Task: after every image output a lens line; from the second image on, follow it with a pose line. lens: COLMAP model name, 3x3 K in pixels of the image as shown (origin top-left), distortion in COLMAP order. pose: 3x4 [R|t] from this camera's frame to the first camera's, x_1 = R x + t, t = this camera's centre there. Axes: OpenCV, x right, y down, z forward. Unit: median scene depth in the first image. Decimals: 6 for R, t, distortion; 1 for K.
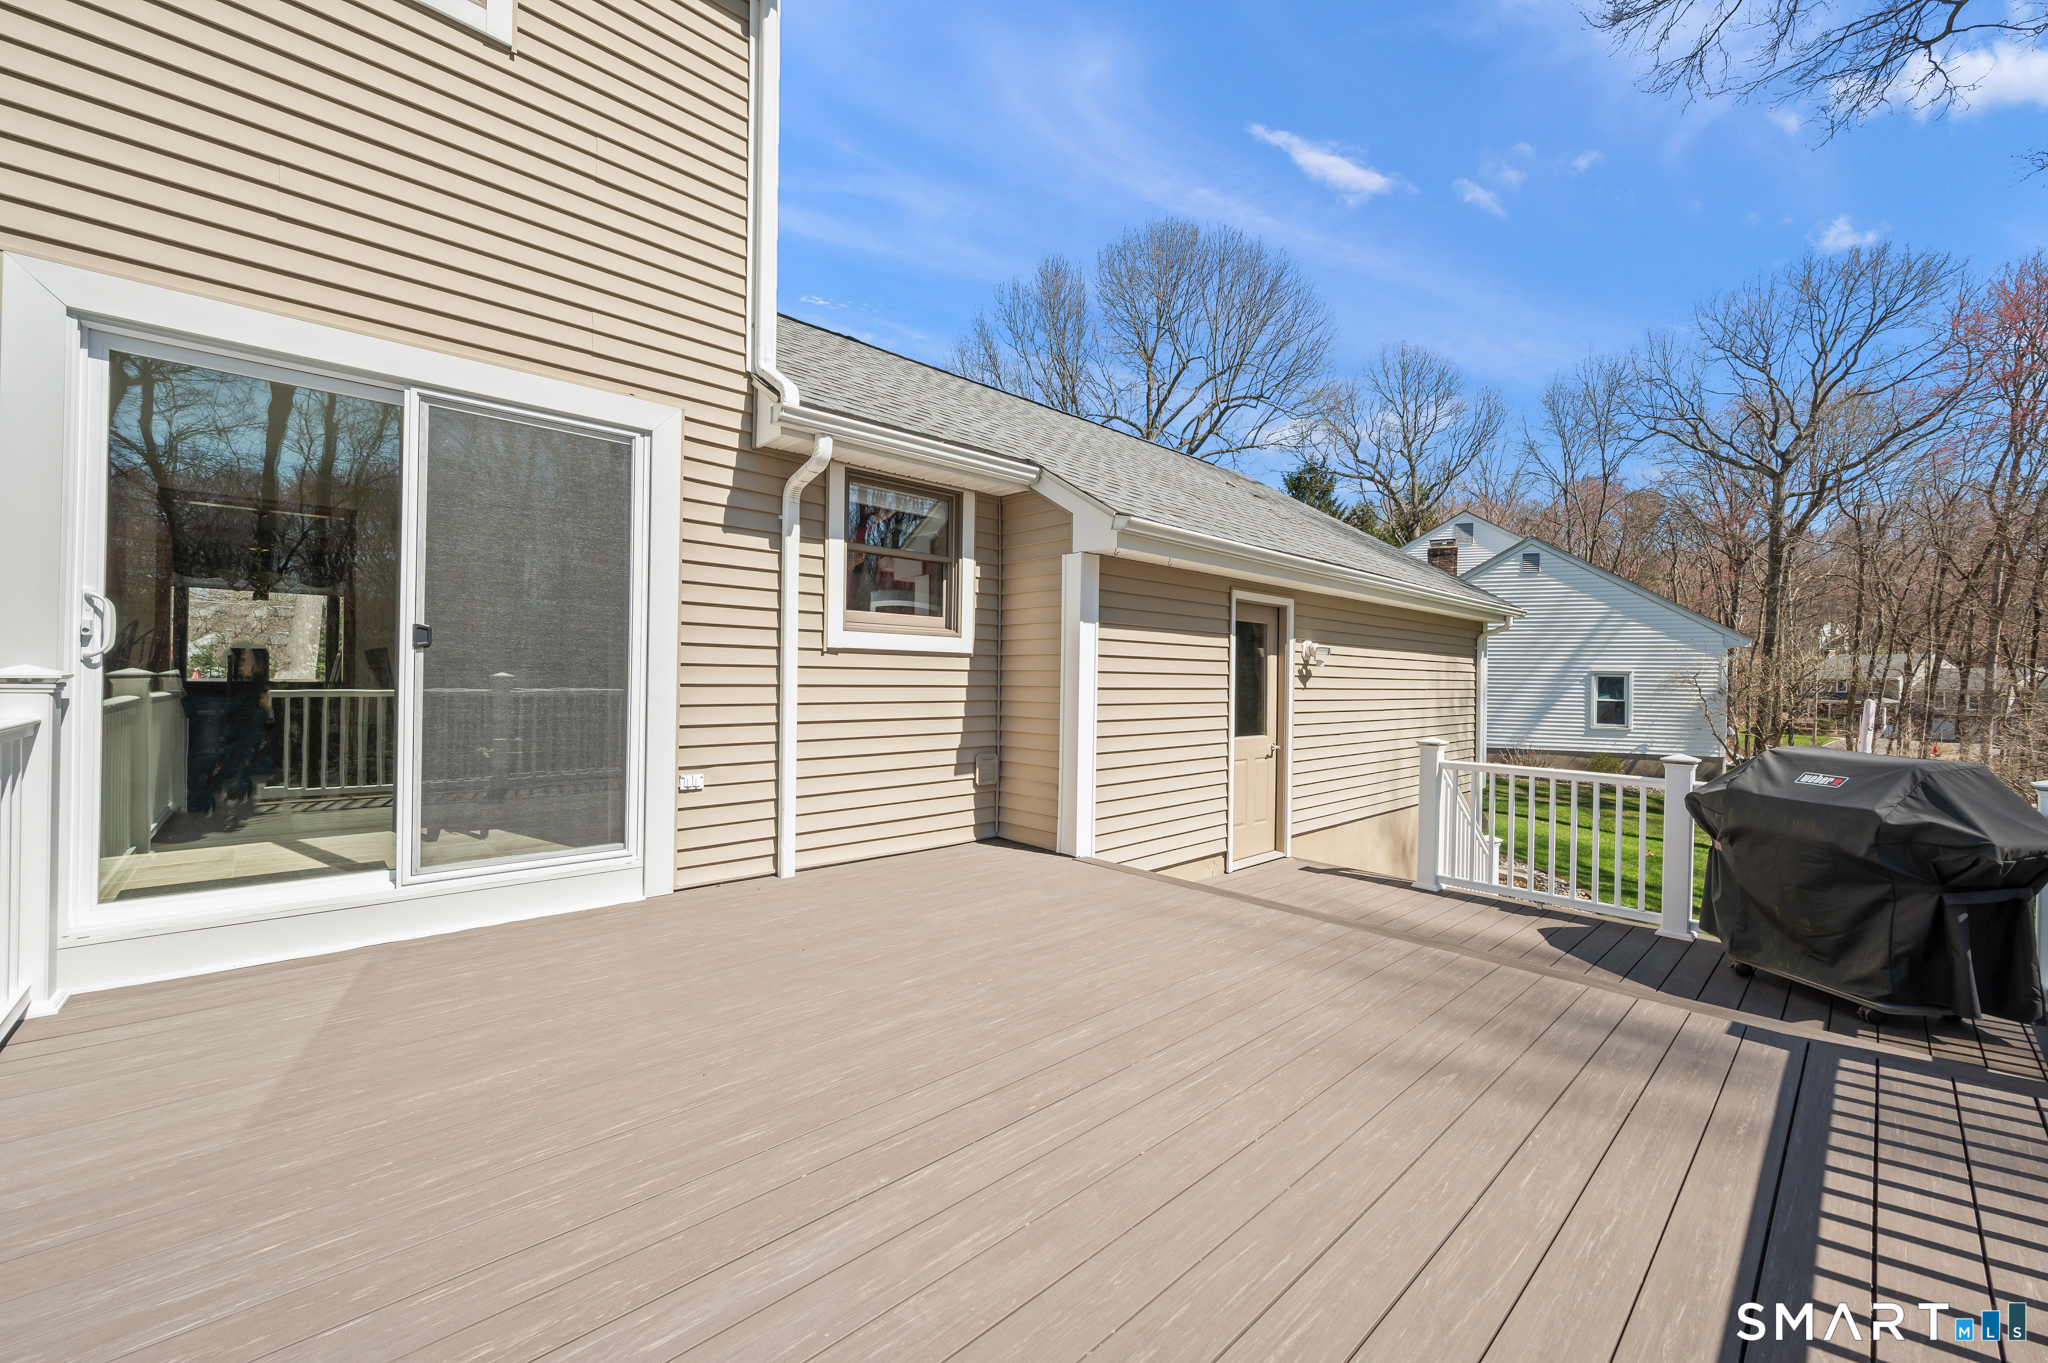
lens RADIAL K [[809.4, 0, 1027.3], [0, 809.4, 679.2], [0, 0, 1]] dist [-0.000577, -0.000039]
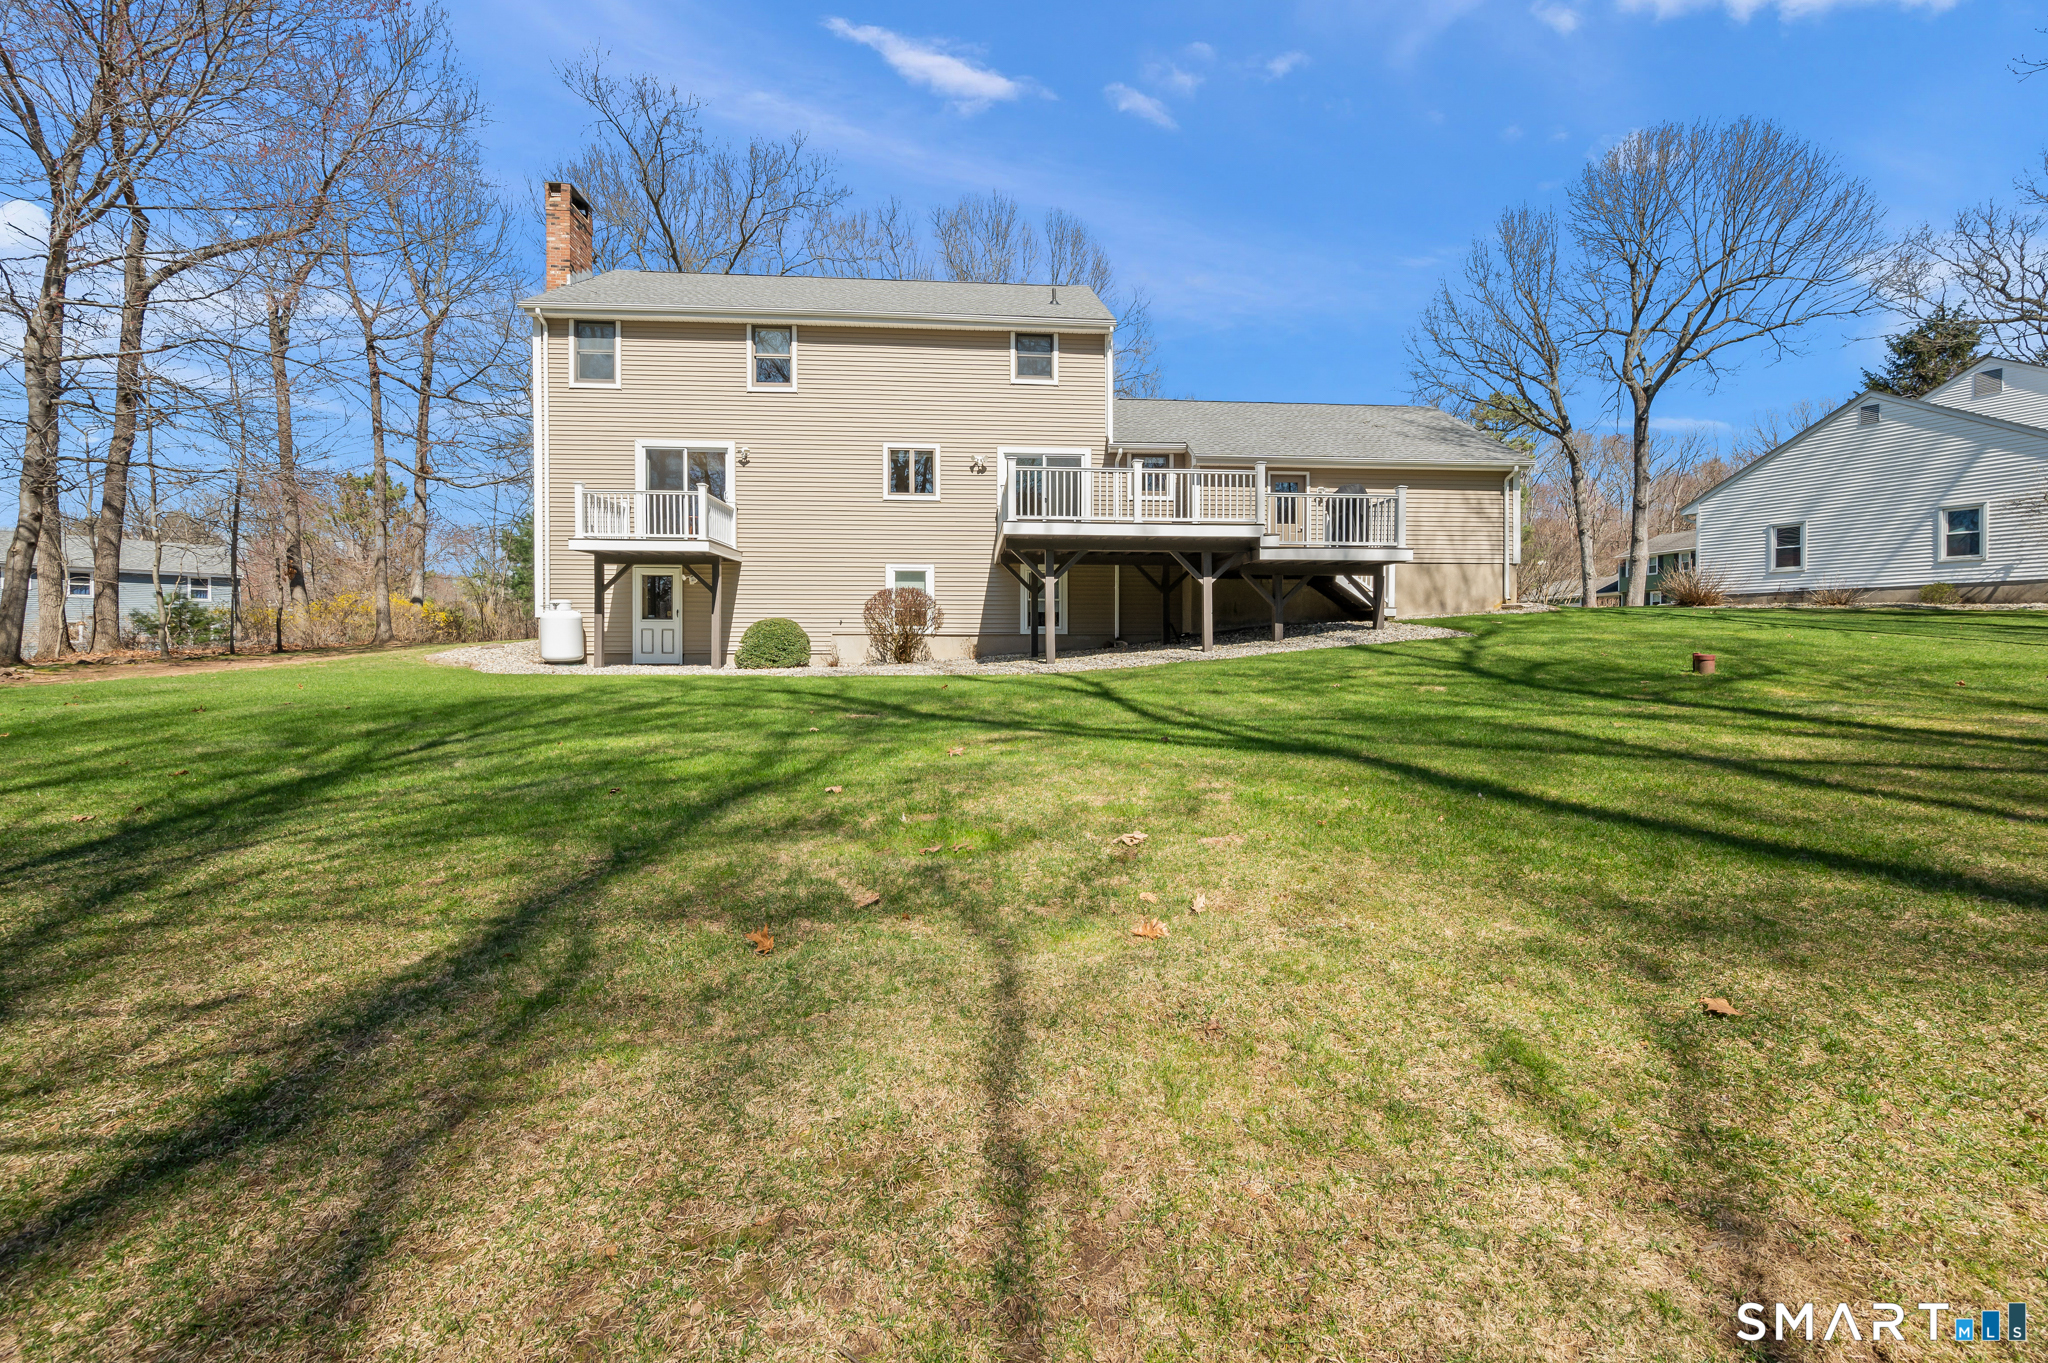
lens RADIAL K [[817.4, 0, 1022.3], [0, 817.4, 665.2], [0, 0, 1]] dist [-0.000472, -0.000210]
pose [[0.776877, -0.005692, -0.629626, 2.251522], [0.012641, 0.999899, 0.006558, 0.888784], [0.629525, -0.013054, 0.776870, -2.946179]]
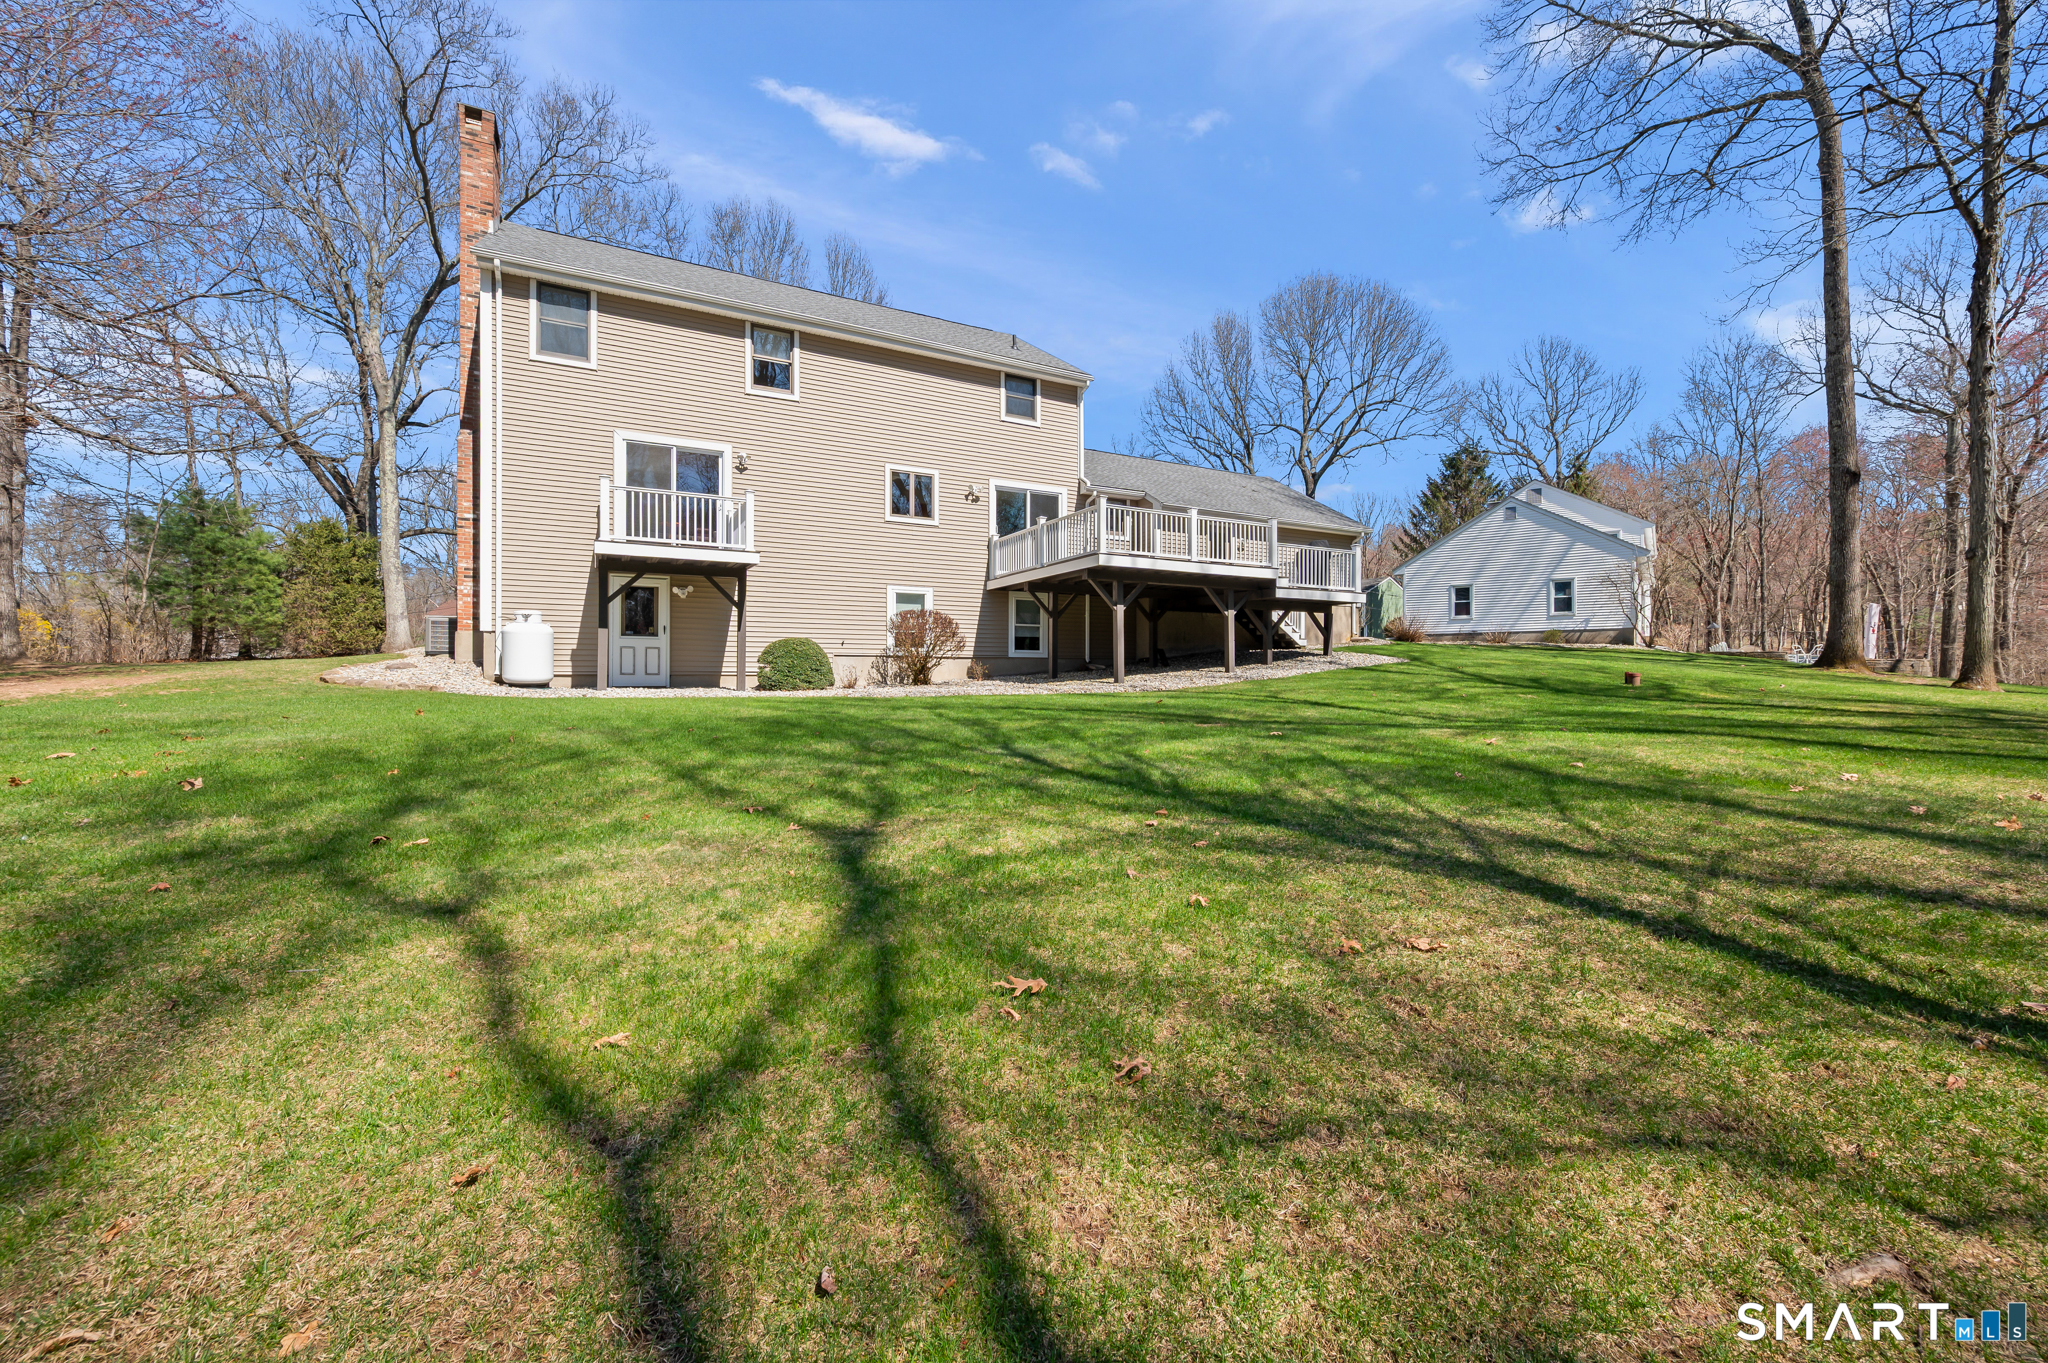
lens RADIAL K [[809.4, 0, 1027.3], [0, 809.4, 679.2], [0, 0, 1]] dist [-0.000577, -0.000039]
pose [[0.964511, -0.017588, -0.263457, 0.657417], [0.016955, 0.999845, -0.004675, 0.898416], [0.263498, 0.000042, 0.964660, -4.027822]]
